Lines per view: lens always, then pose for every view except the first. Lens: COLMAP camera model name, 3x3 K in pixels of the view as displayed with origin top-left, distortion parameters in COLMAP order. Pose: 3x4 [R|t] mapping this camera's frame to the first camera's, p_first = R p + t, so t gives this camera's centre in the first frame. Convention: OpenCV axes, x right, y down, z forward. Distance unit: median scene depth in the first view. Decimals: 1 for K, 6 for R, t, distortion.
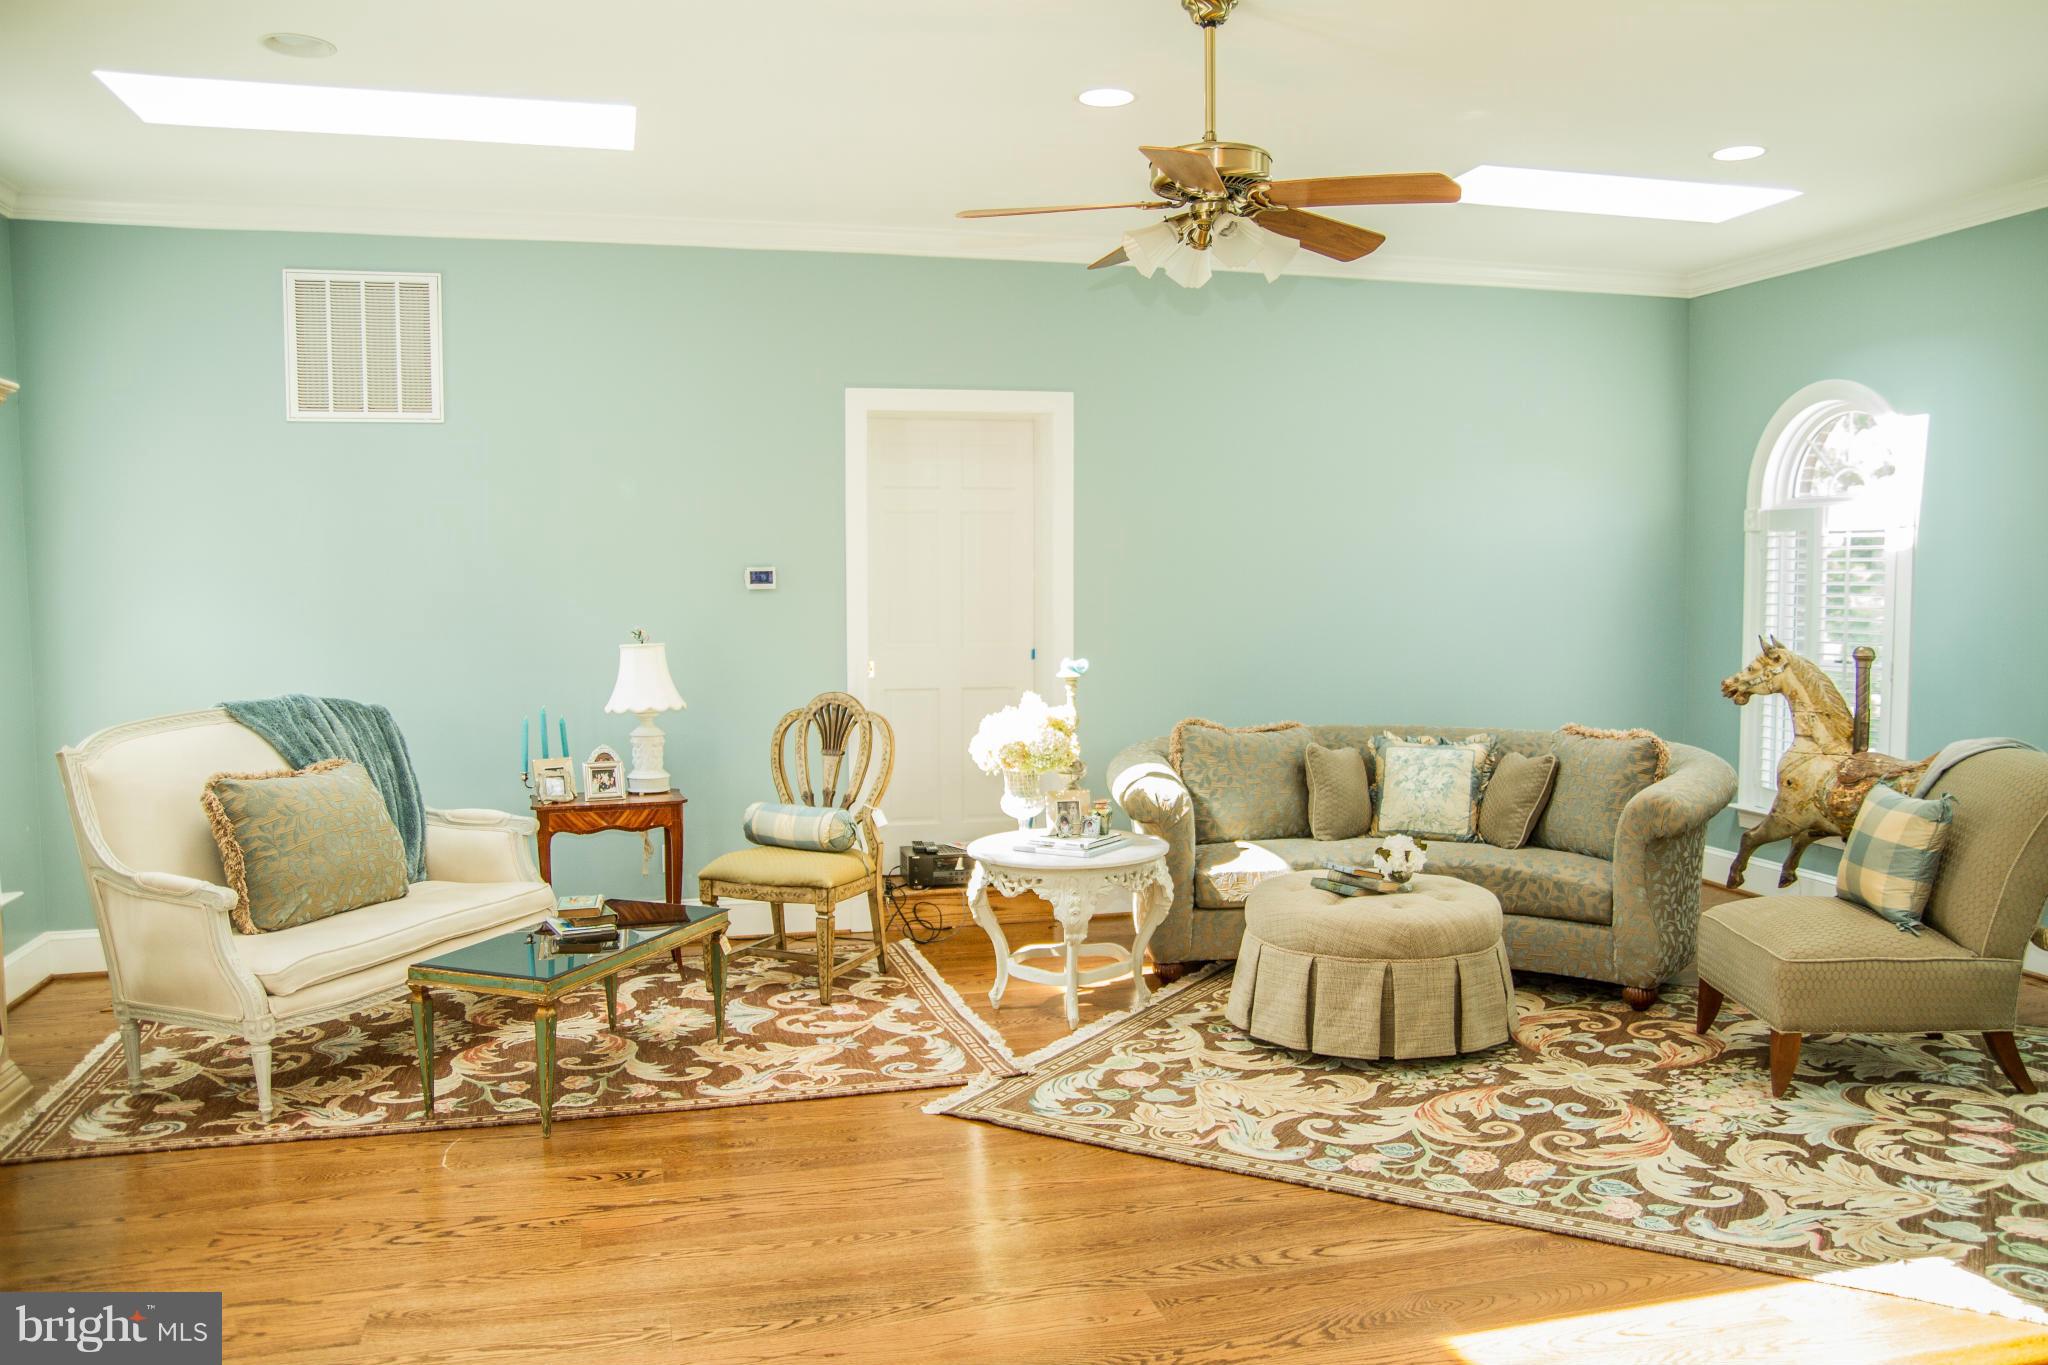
lens RADIAL K [[1569.0, 0, 1024.6], [0, 1569.0, 686.2], [0, 0, 1]] dist [-0.091193, 0.061382]
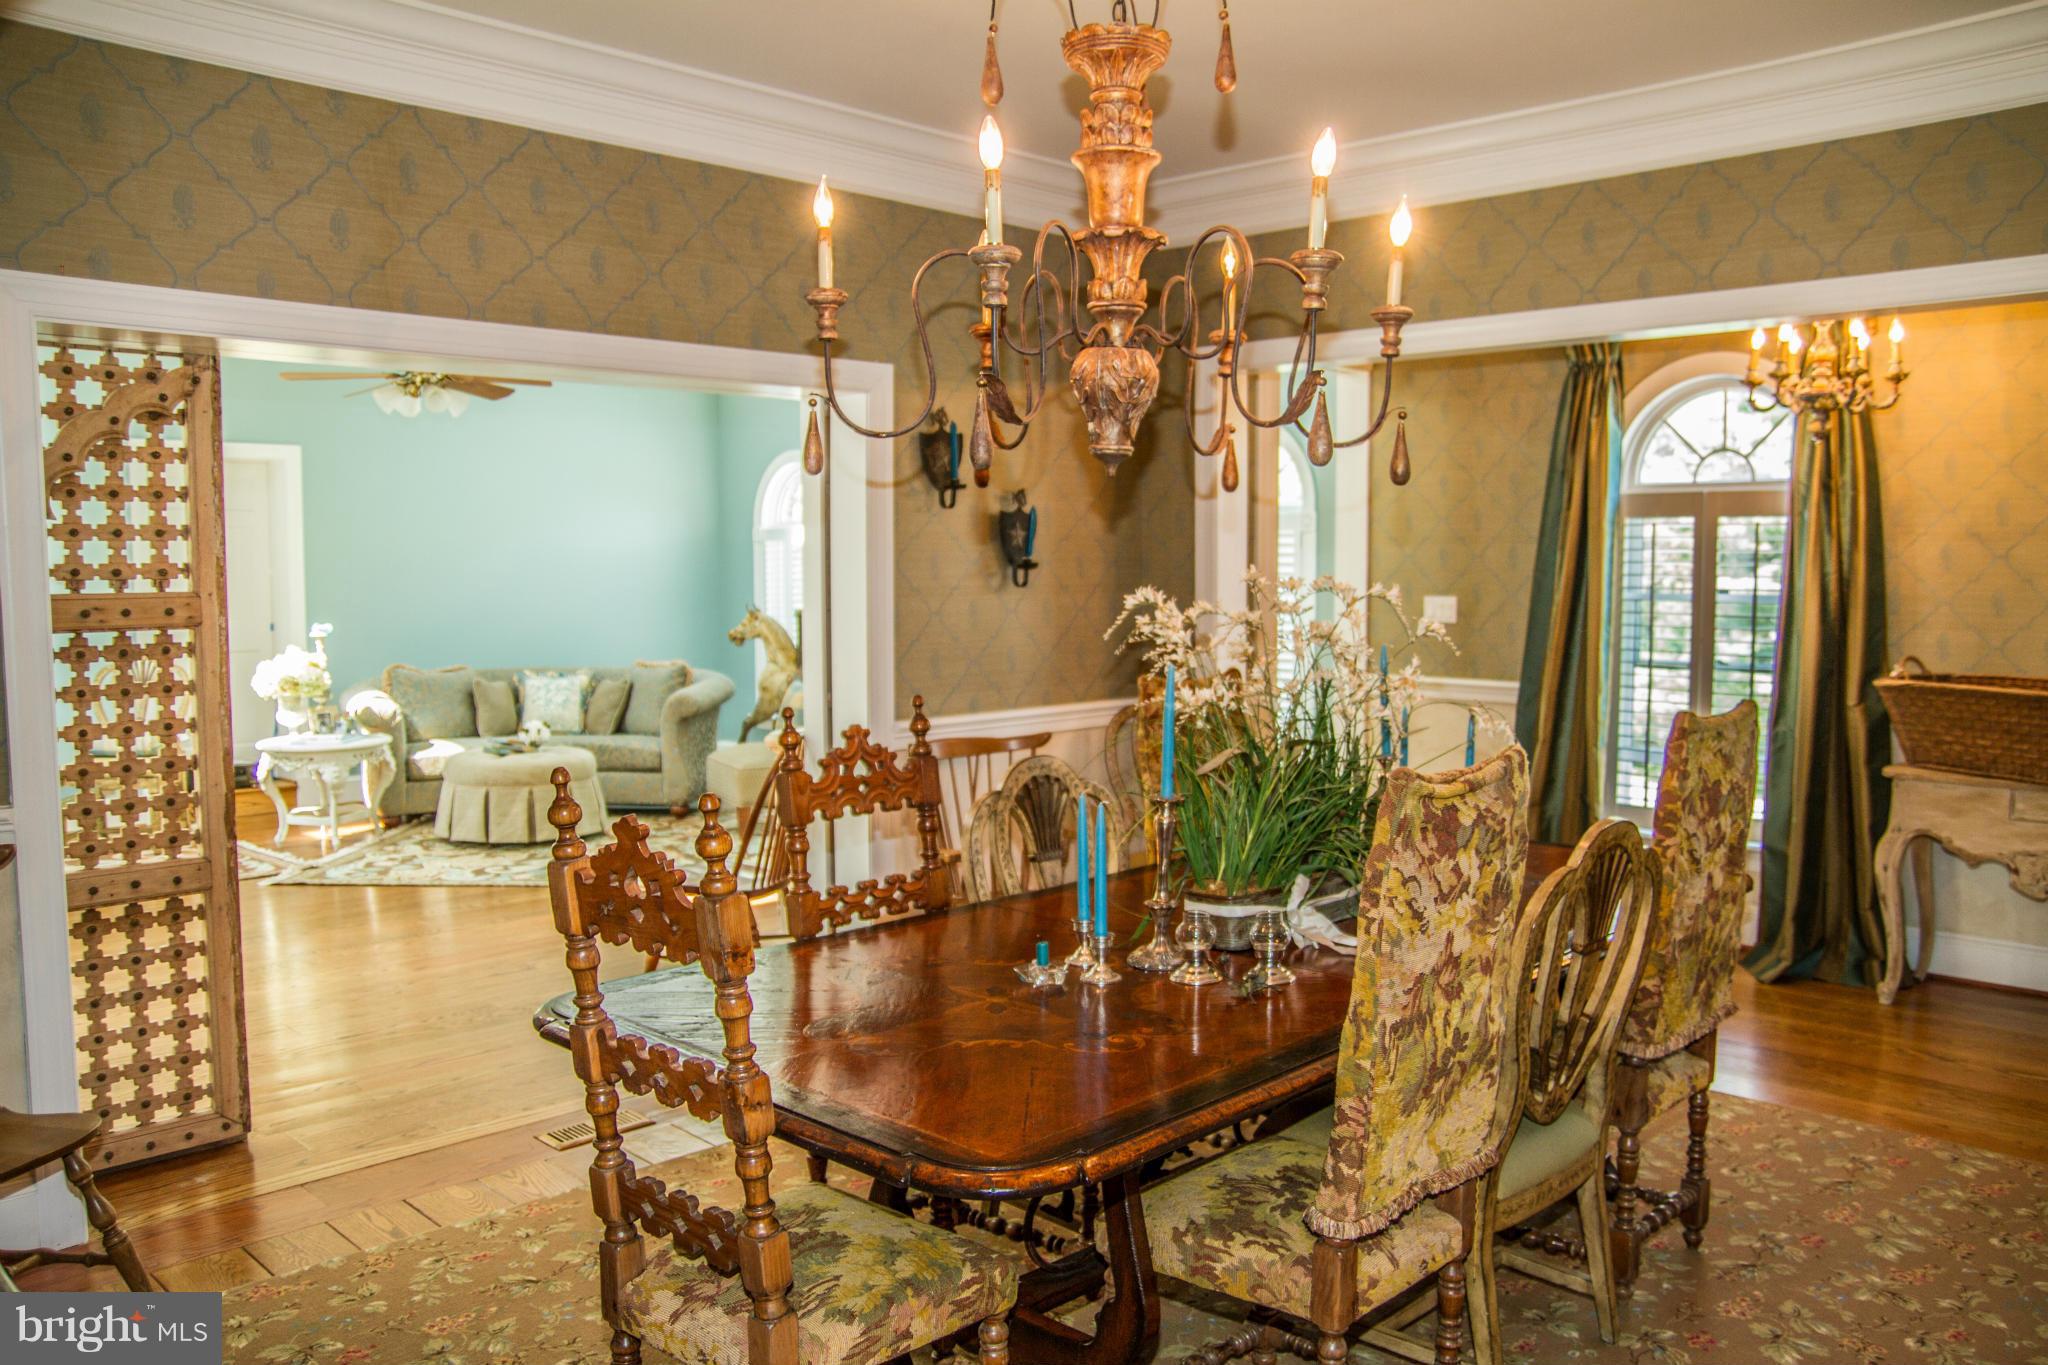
lens RADIAL K [[1569.0, 0, 1033.8], [0, 1569.0, 687.7], [0, 0, 1]] dist [-0.091193, 0.061382]
pose [[0.857239, -0.037519, 0.513550, -0.150210], [0.035983, 0.999269, 0.012940, 0.050749], [-0.513659, 0.007387, 0.857962, -0.678532]]
